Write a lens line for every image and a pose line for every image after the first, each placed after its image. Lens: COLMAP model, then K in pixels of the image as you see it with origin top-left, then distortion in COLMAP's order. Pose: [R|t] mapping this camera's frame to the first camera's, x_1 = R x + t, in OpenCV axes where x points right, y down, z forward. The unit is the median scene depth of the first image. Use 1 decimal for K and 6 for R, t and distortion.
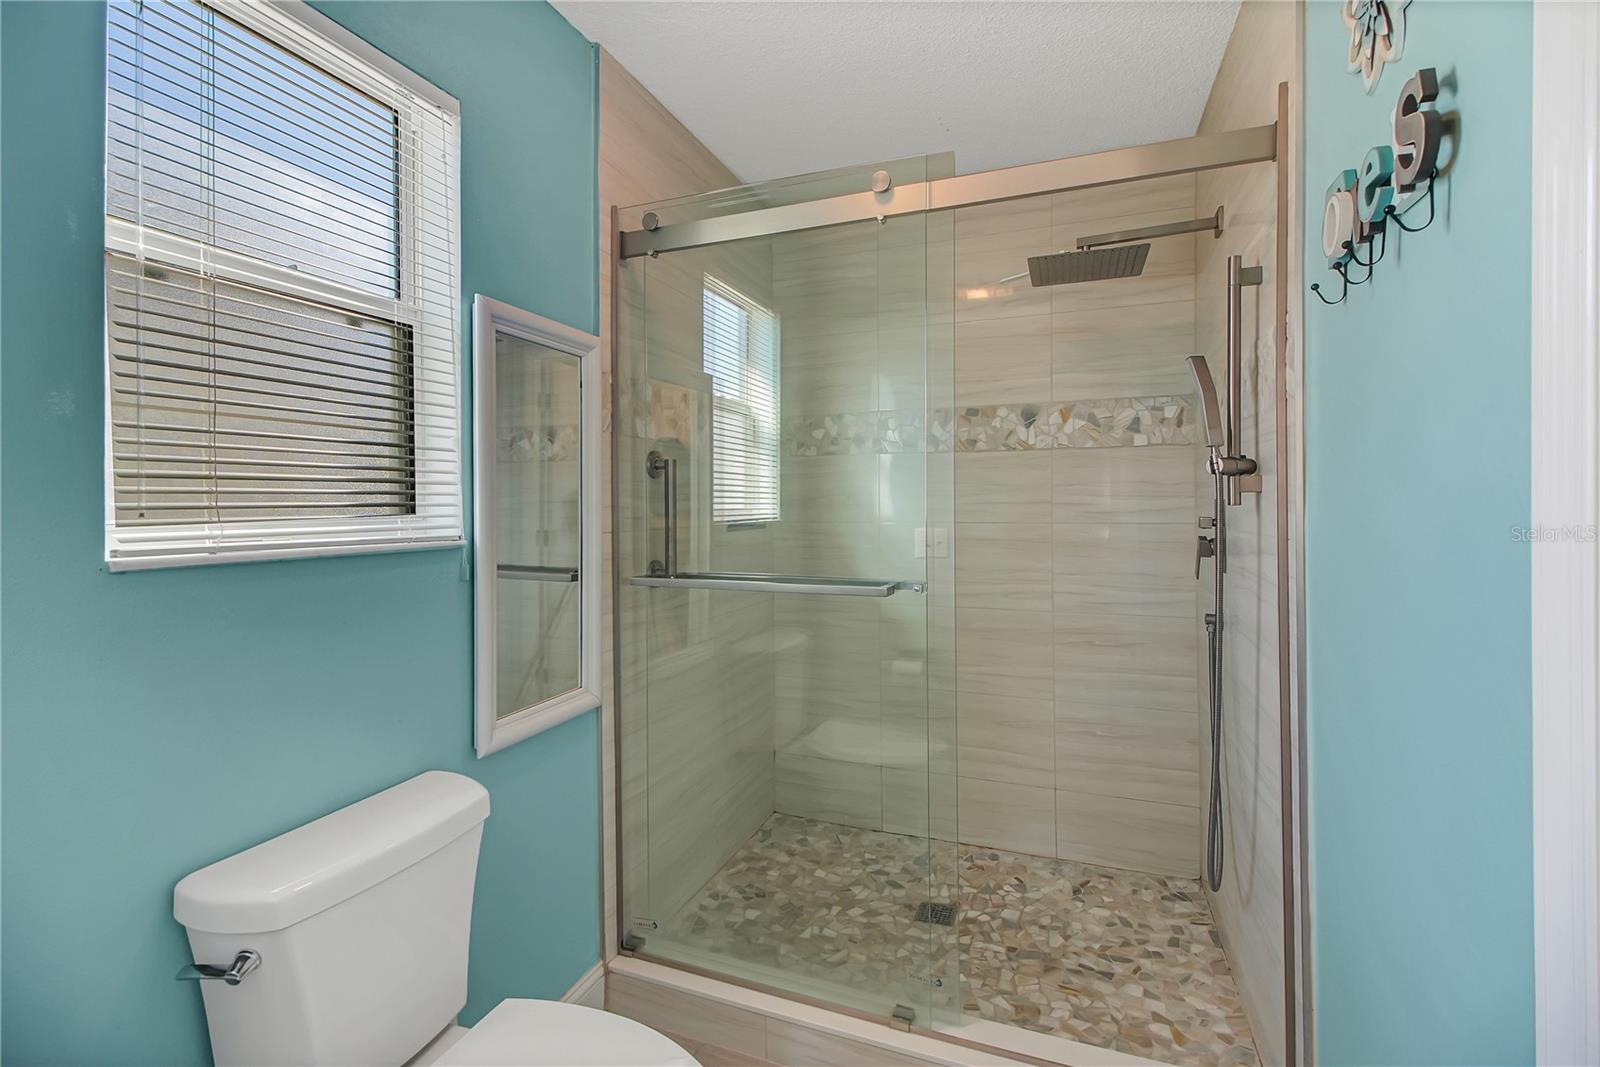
lens RADIAL K [[706.1, 0, 789.2], [0, 706.1, 507.3], [0, 0, 1]] dist [0.024866, -0.021120]
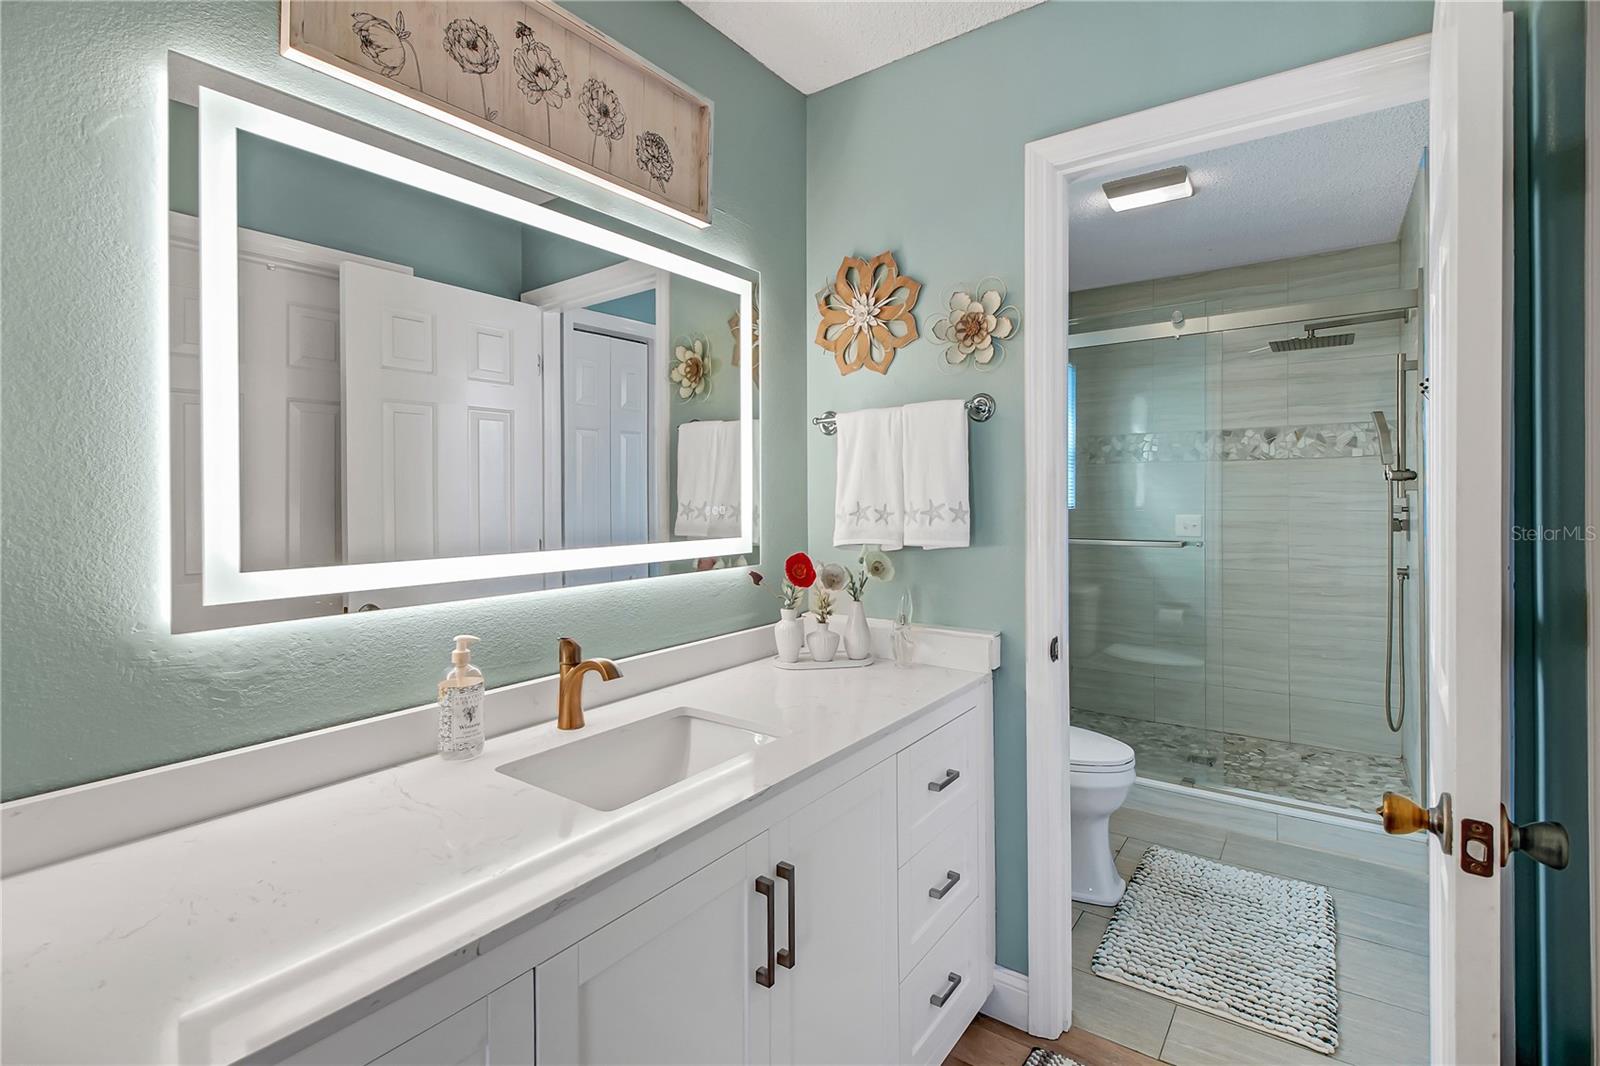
lens RADIAL K [[716.6, 0, 791.1], [0, 716.6, 499.9], [0, 0, 1]] dist [-0.001853, -0.010690]
pose [[0.964075, 0.000847, -0.265628, -0.229353], [-0.000807, 1.000000, 0.000261, 0.001783], [0.265629, -0.000037, 0.964075, -0.703971]]
